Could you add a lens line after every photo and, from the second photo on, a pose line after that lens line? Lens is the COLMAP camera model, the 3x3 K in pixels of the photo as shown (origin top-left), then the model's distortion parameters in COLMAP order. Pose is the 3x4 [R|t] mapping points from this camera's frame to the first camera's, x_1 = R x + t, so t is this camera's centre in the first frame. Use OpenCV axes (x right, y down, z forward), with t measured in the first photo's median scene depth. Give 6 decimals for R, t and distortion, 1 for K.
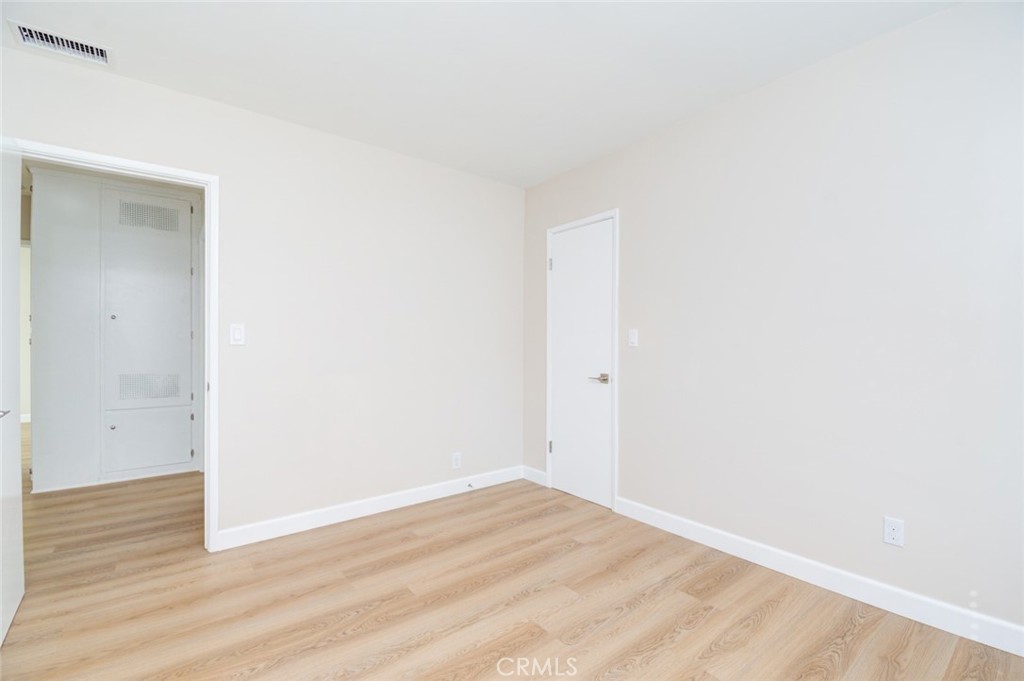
lens RADIAL K [[449.5, 0, 517.7], [0, 449.5, 344.6], [0, 0, 1]] dist [0.028940, -0.023927]
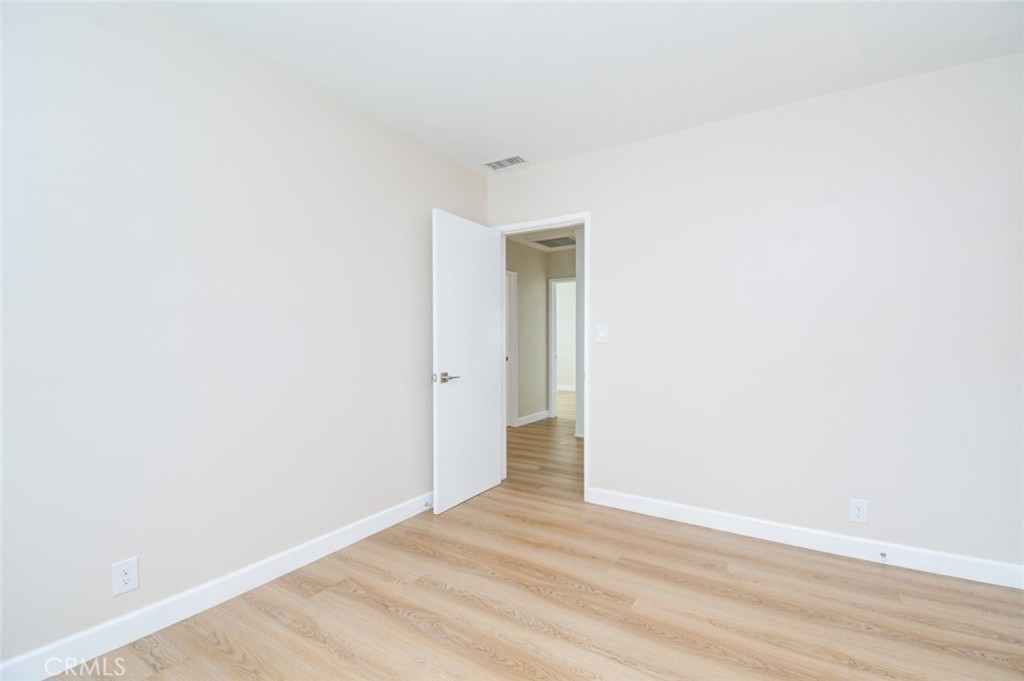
lens RADIAL K [[449.5, 0, 517.7], [0, 449.5, 344.6], [0, 0, 1]] dist [0.028940, -0.023927]
pose [[0.321316, 0.000963, -0.946971, 0.483577], [0.001297, 0.999998, 0.001457, 0.004893], [0.946971, -0.001696, 0.321315, 0.395214]]
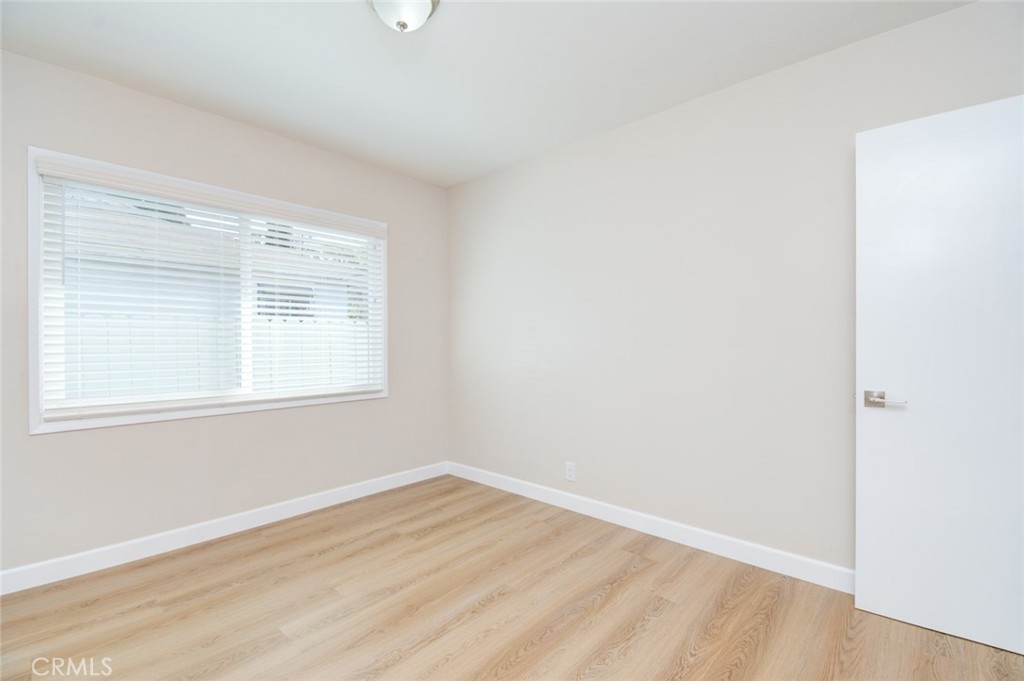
lens RADIAL K [[449.5, 0, 517.7], [0, 449.5, 344.6], [0, 0, 1]] dist [0.028940, -0.023927]
pose [[-0.987178, -0.006371, -0.159495, -0.014839], [-0.007089, 0.999967, 0.003934, 0.007065], [0.159464, 0.005015, -0.987191, 1.235622]]
